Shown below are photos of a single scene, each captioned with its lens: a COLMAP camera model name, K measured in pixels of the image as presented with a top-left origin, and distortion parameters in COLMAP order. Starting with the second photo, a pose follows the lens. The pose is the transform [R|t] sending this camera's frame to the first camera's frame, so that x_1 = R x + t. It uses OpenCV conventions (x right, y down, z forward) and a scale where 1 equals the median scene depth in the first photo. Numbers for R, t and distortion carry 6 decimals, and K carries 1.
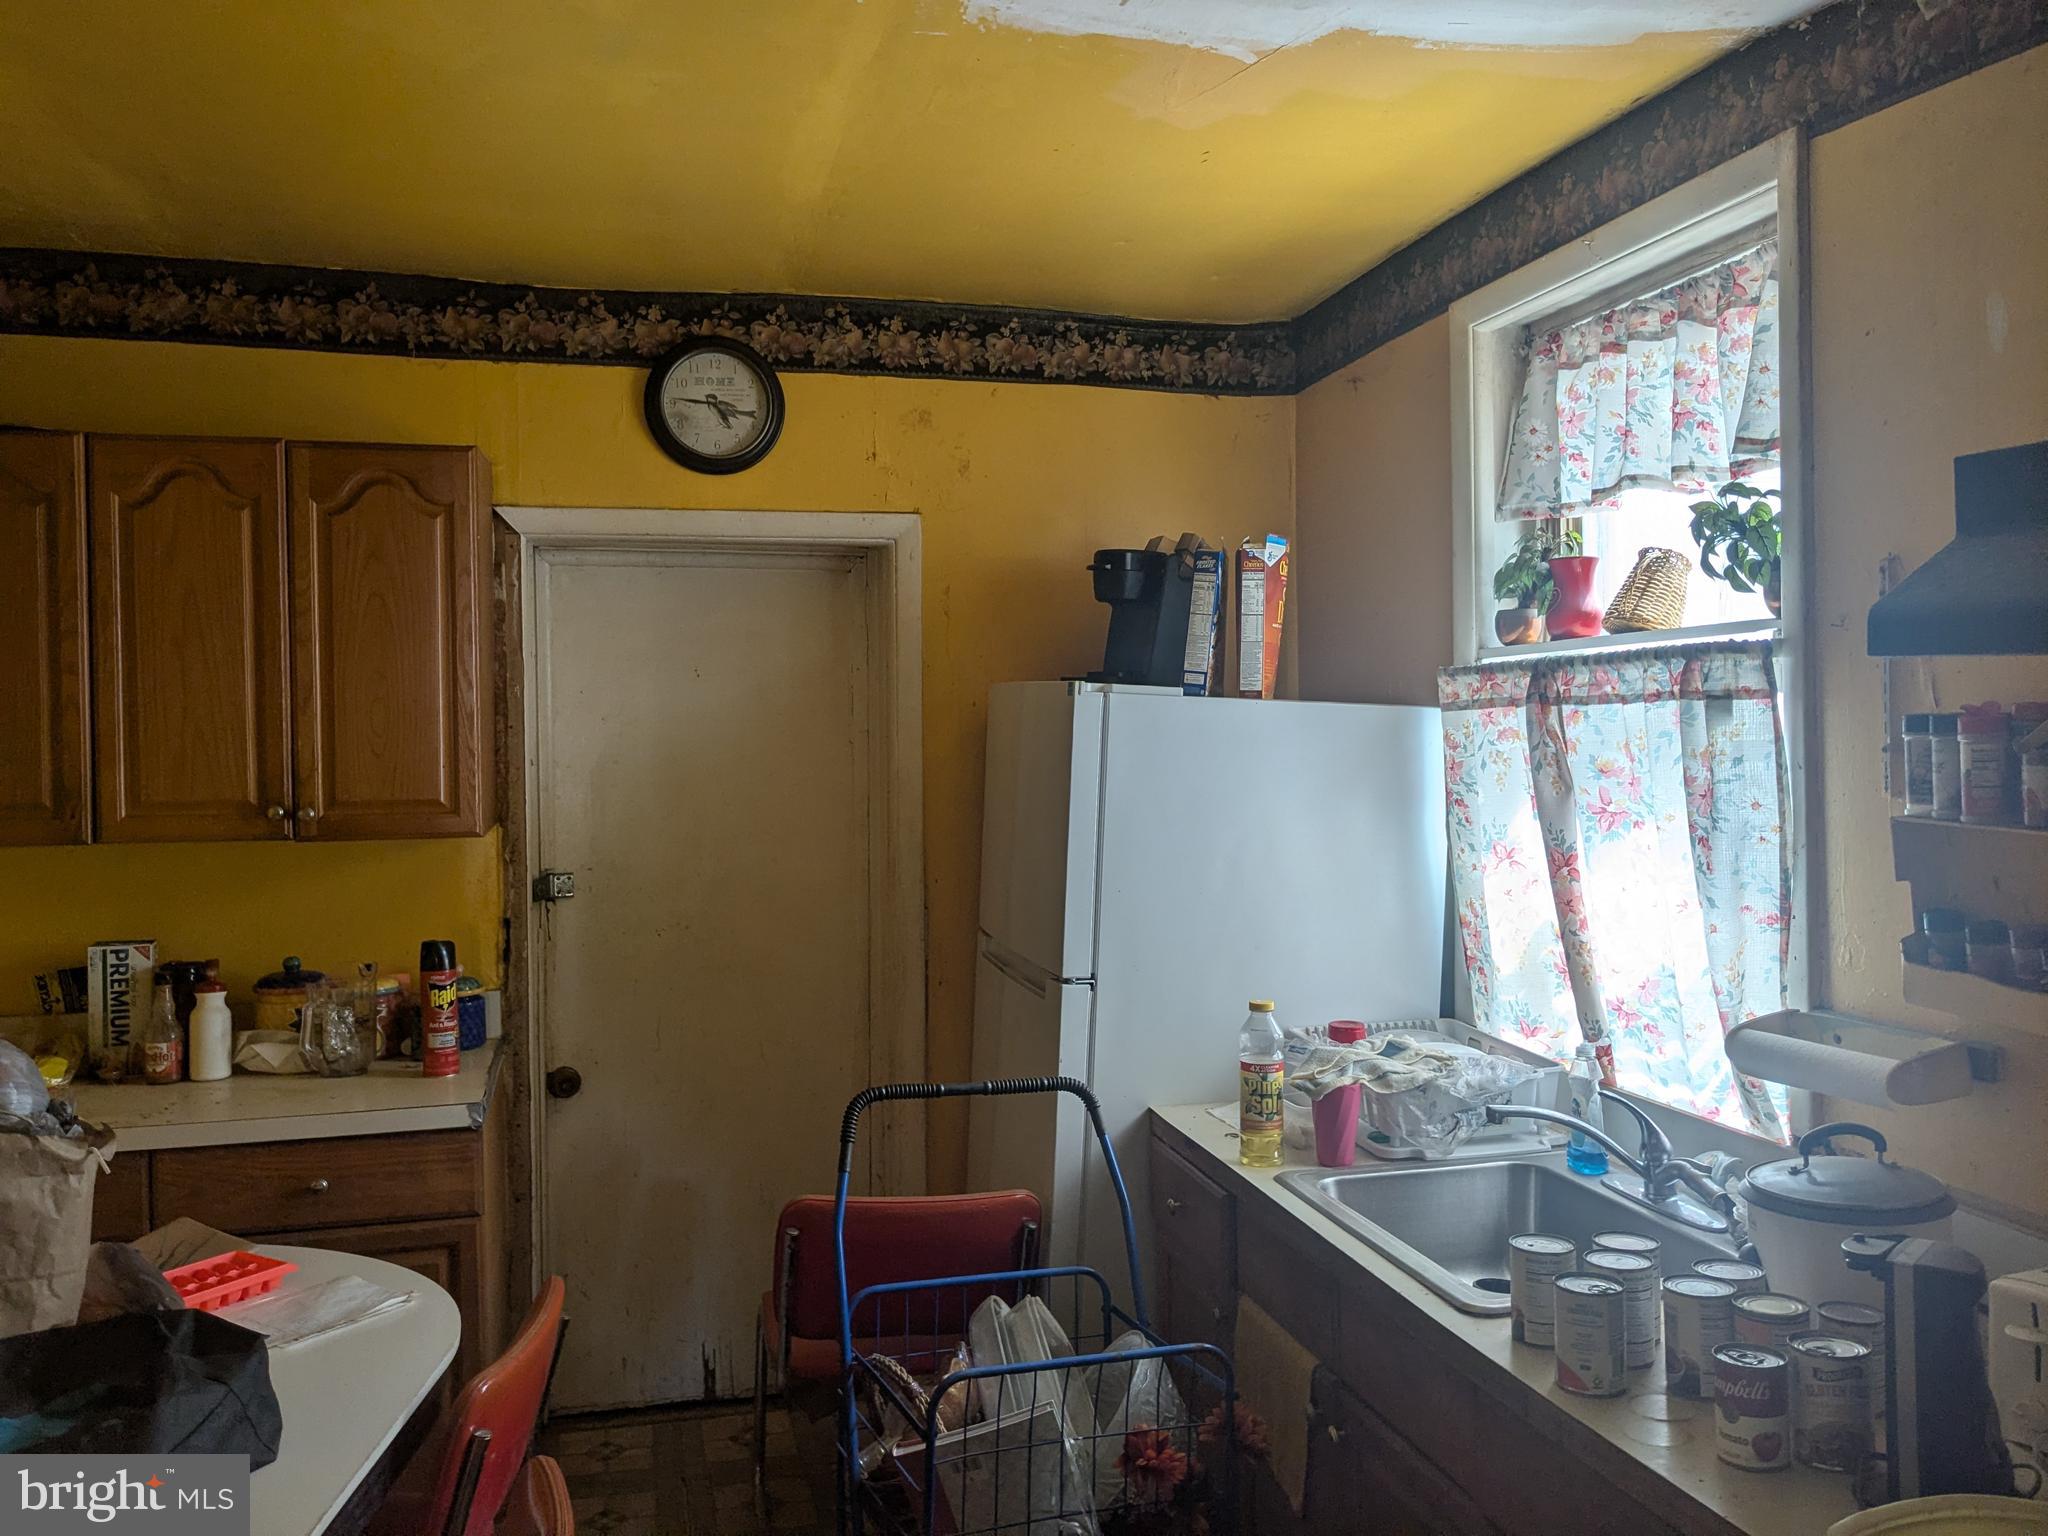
lens RADIAL K [[1595.7, 0, 1092.0], [0, 1595.7, 722.2], [0, 0, 1]] dist [0.048793, -0.102673]
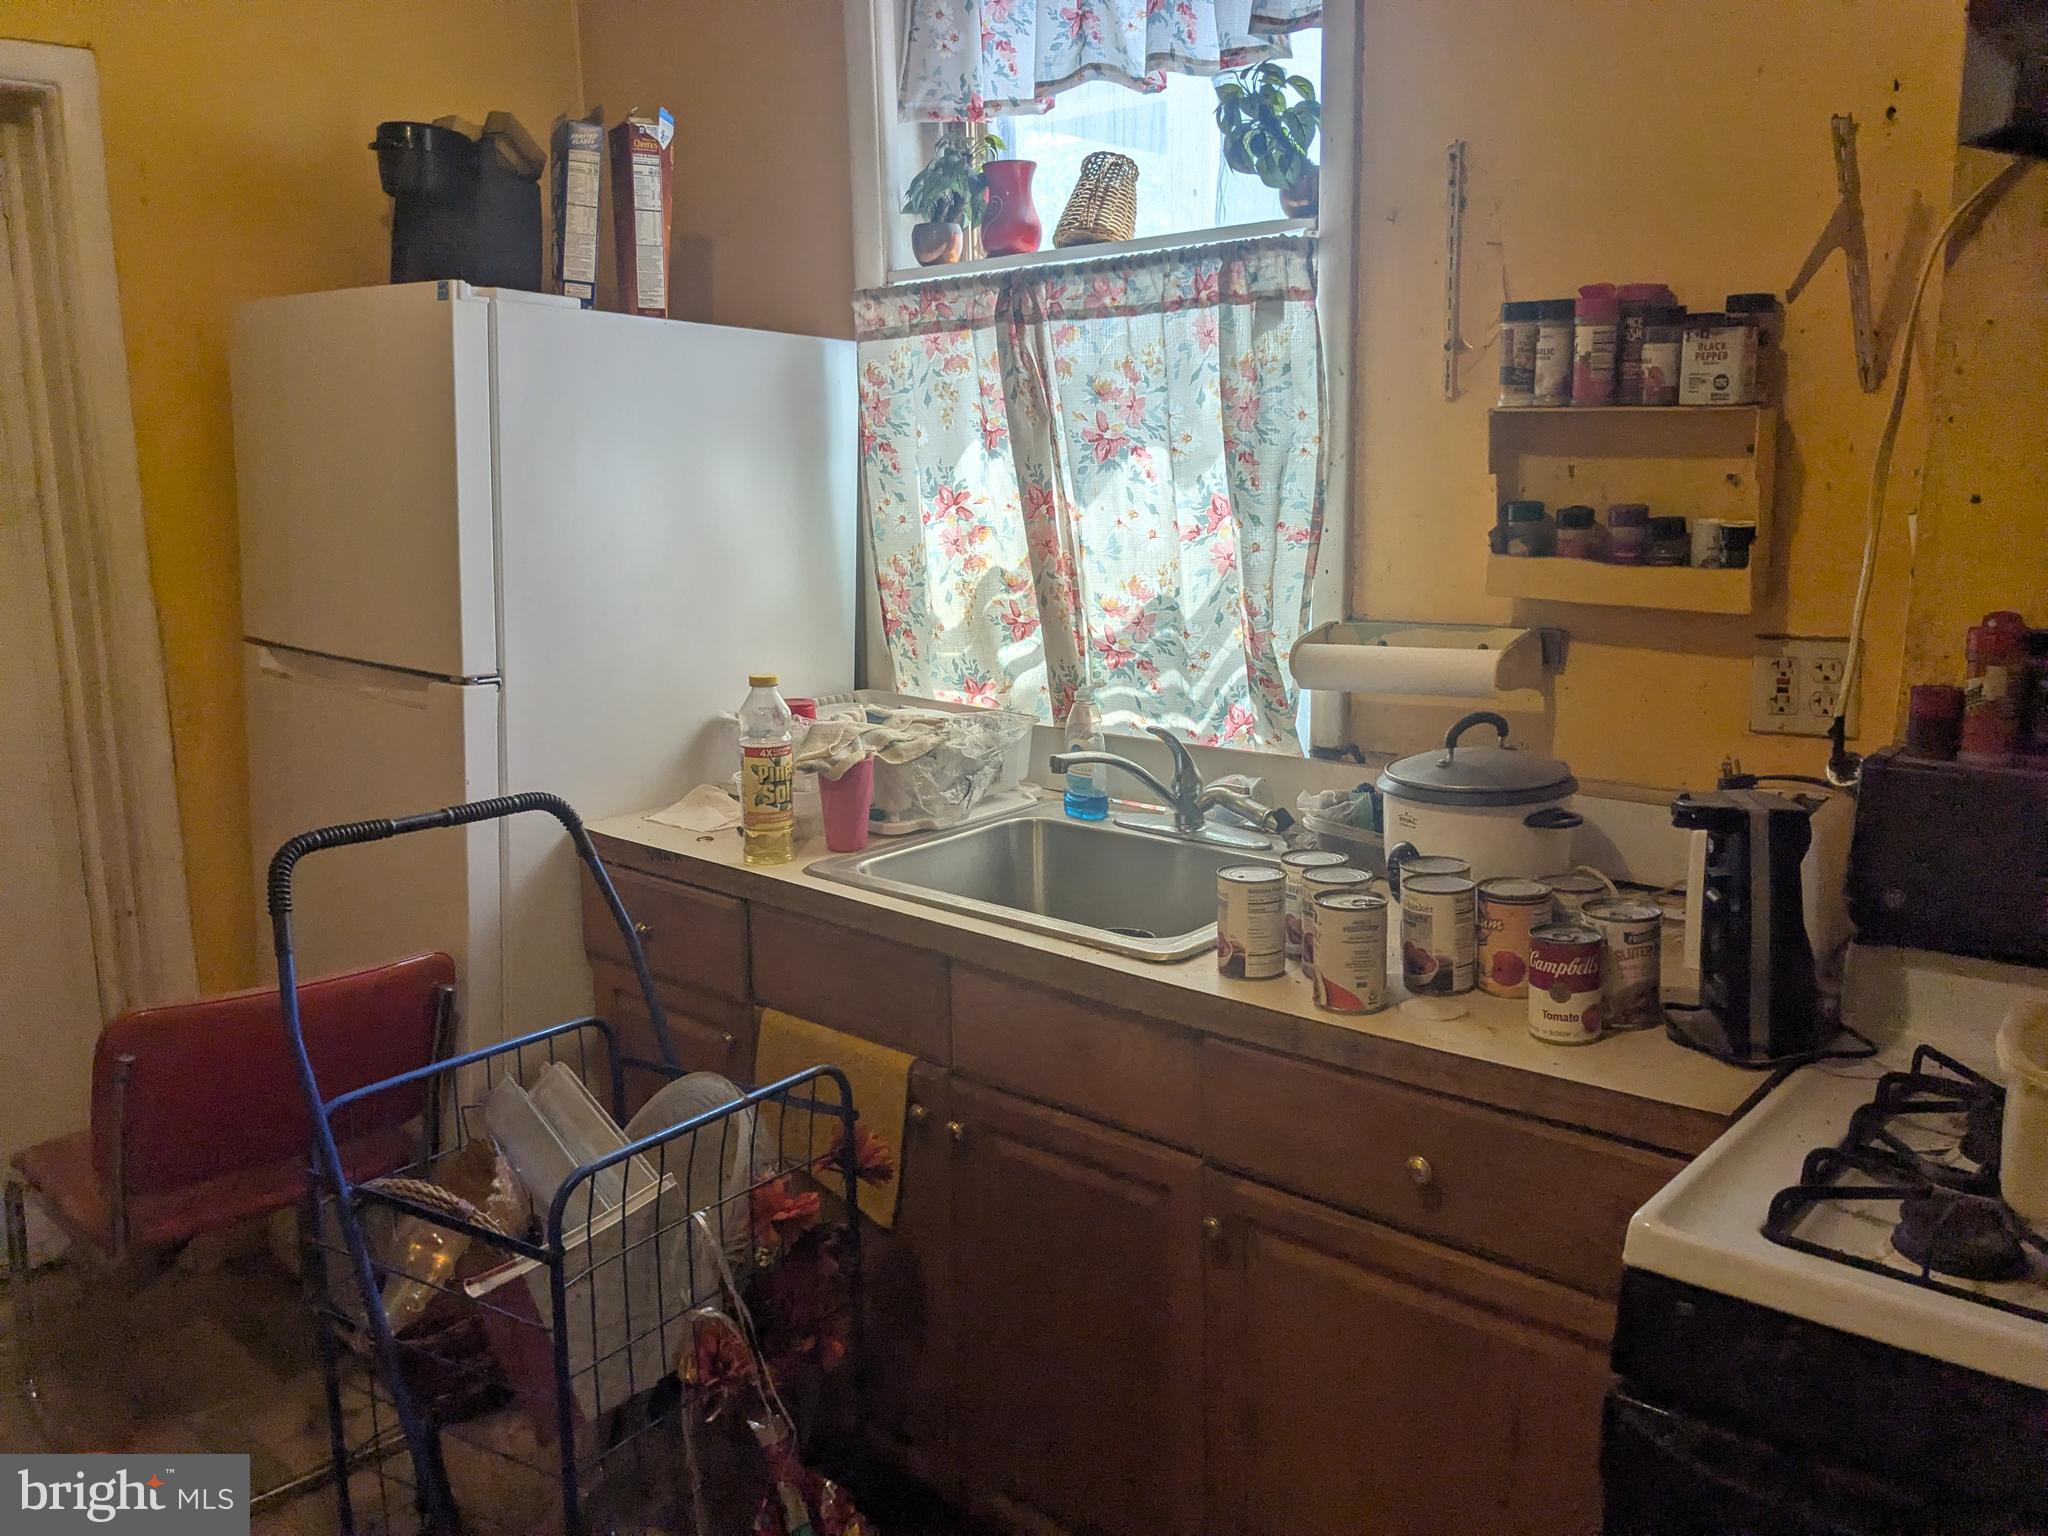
lens RADIAL K [[1595.7, 0, 1092.0], [0, 1595.7, 722.2], [0, 0, 1]] dist [0.048793, -0.102673]
pose [[0.844245, -0.107294, 0.525107, -0.187412], [0.013617, 0.983734, 0.179112, 0.051154], [-0.535784, -0.144064, 0.831974, 0.205902]]
